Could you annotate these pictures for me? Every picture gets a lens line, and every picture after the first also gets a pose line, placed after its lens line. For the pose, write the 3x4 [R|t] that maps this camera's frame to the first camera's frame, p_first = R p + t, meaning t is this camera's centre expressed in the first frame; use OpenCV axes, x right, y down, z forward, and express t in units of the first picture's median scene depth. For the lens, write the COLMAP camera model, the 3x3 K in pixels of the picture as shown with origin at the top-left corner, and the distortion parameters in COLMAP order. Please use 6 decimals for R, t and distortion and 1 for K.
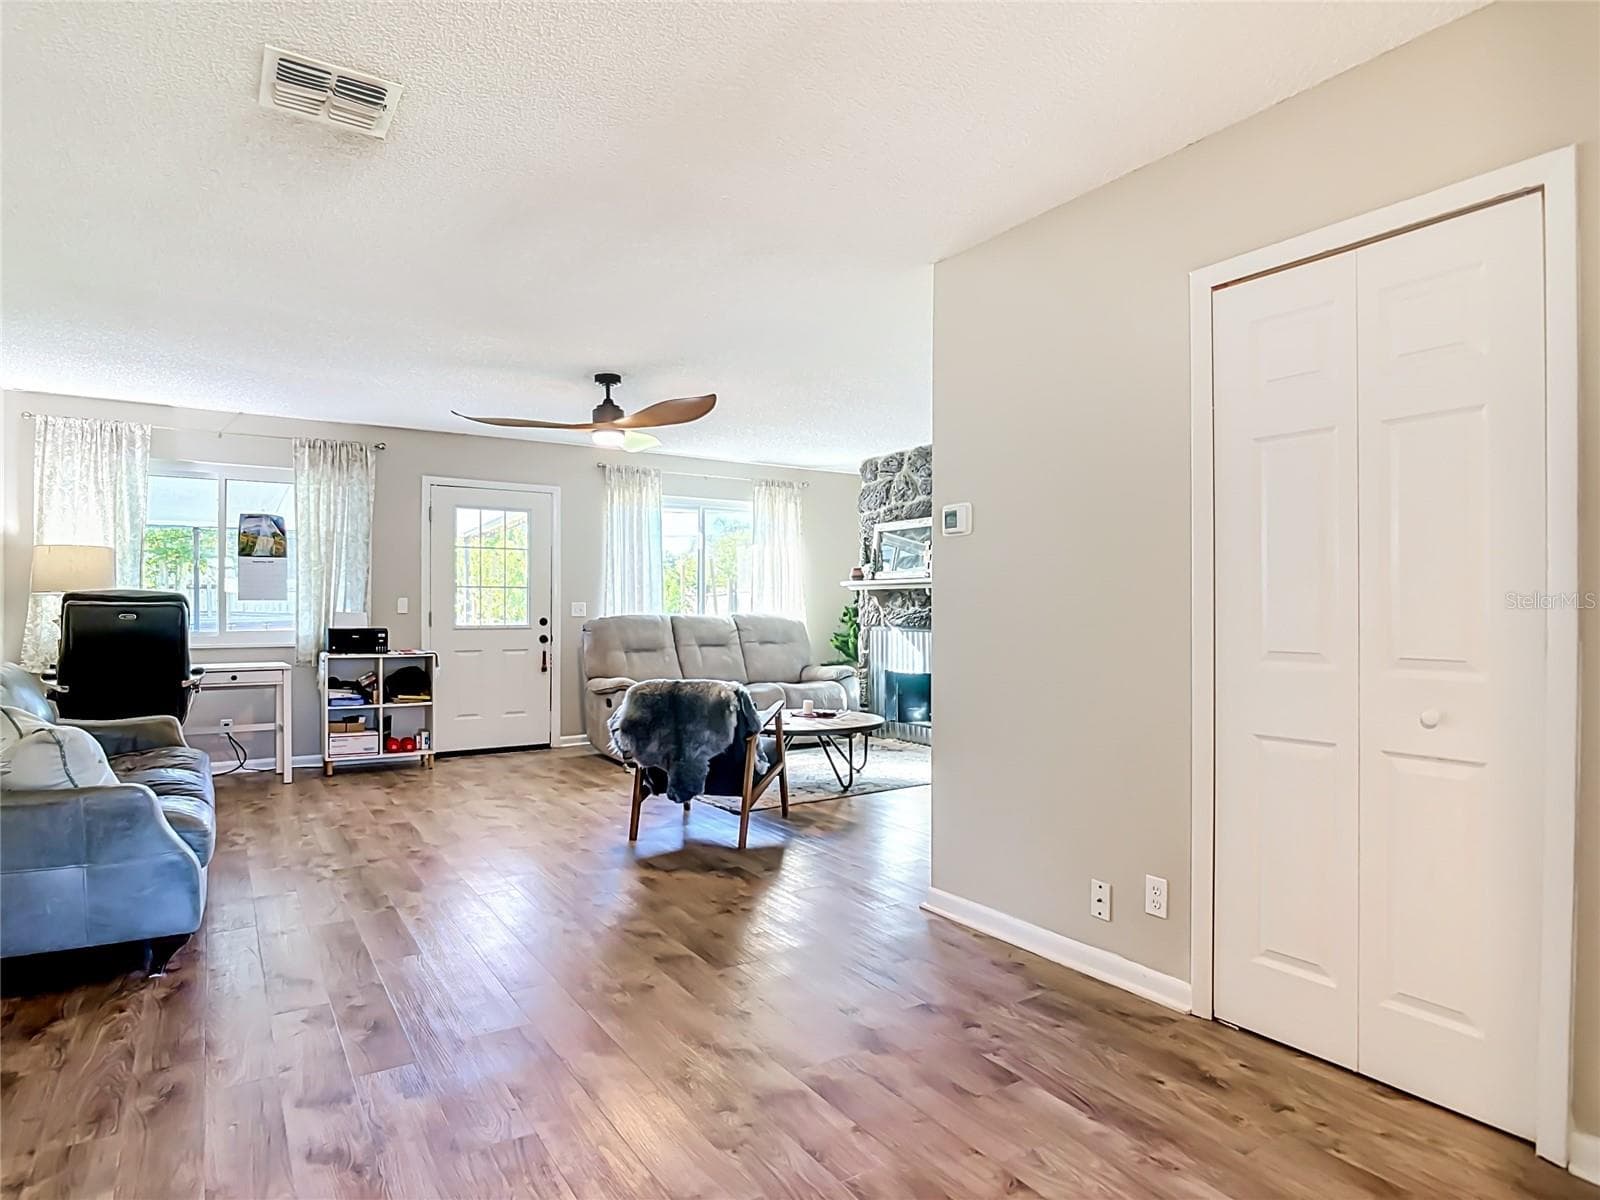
lens RADIAL K [[912.5, 0, 796.1], [0, 912.5, 602.5], [0, 0, 1]] dist [-0.018616, -0.000095]
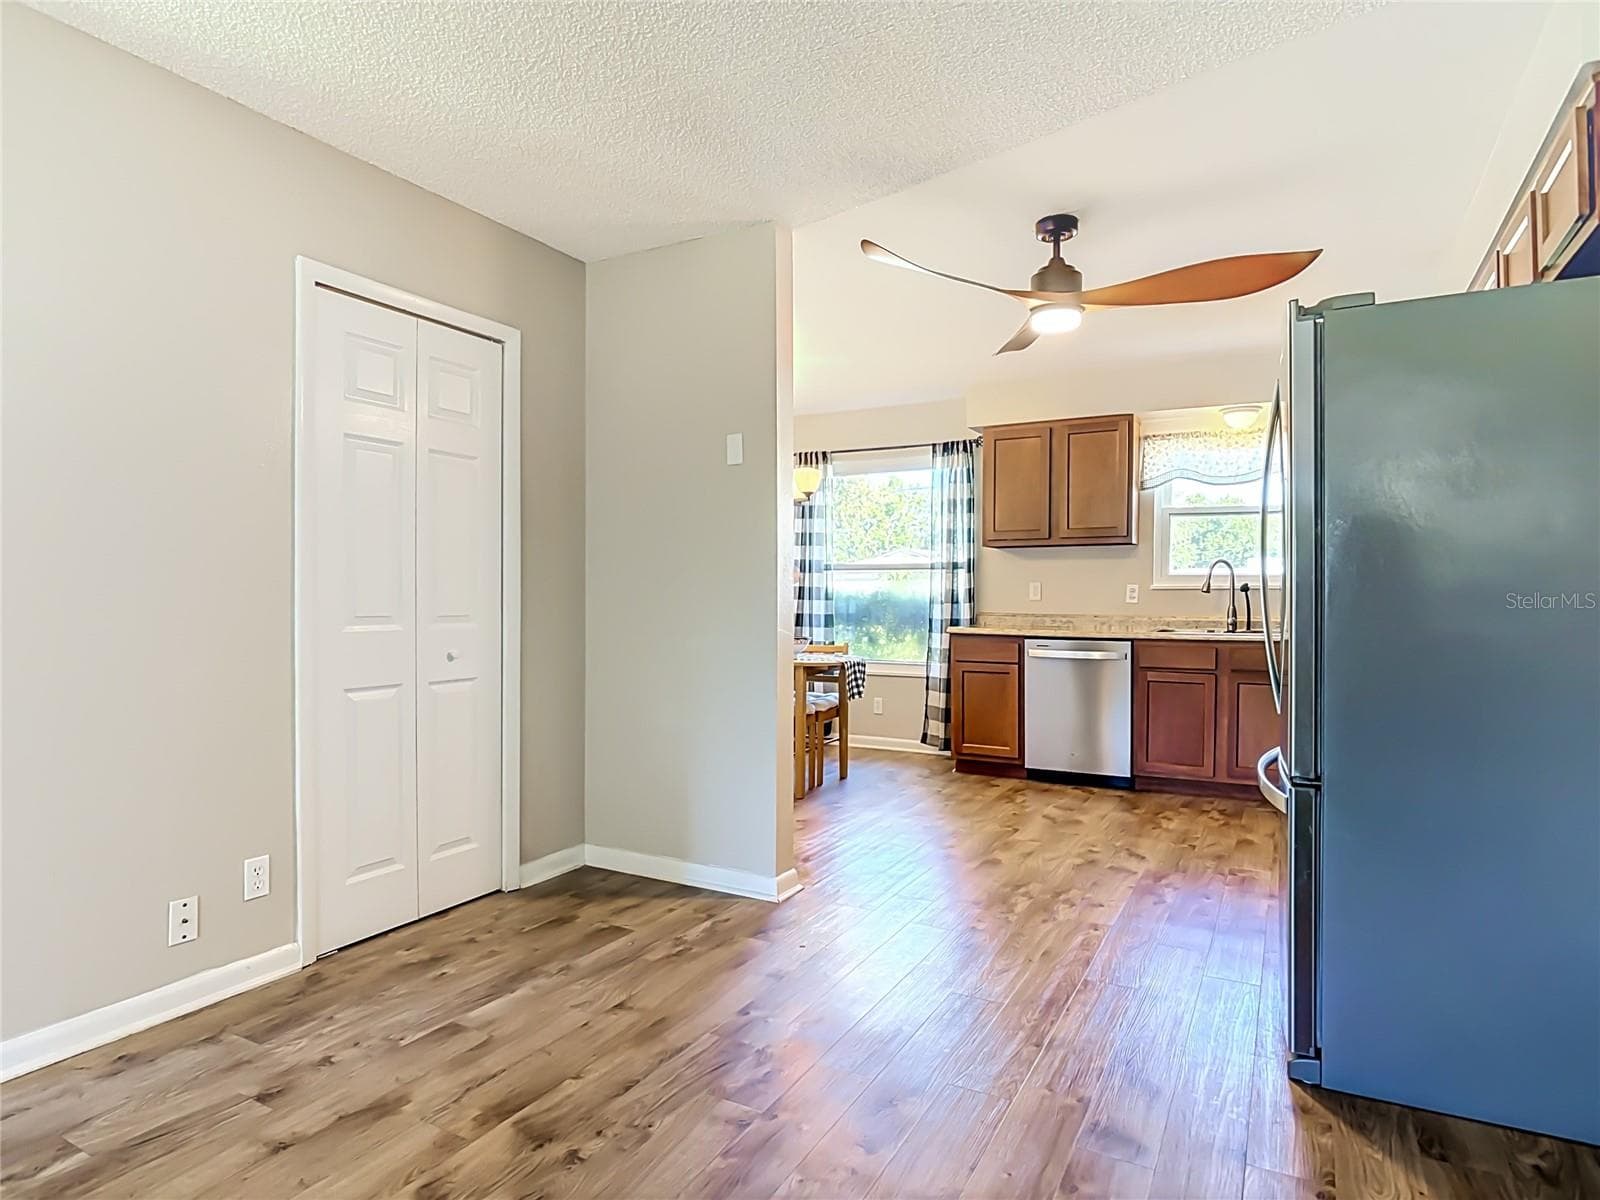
lens RADIAL K [[912.5, 0, 796.1], [0, 912.5, 602.5], [0, 0, 1]] dist [-0.018616, -0.000095]
pose [[-0.472750, -0.005424, 0.881180, -0.835880], [-0.004522, 0.999983, 0.003729, 0.029711], [-0.881185, -0.002222, -0.472767, 1.104948]]
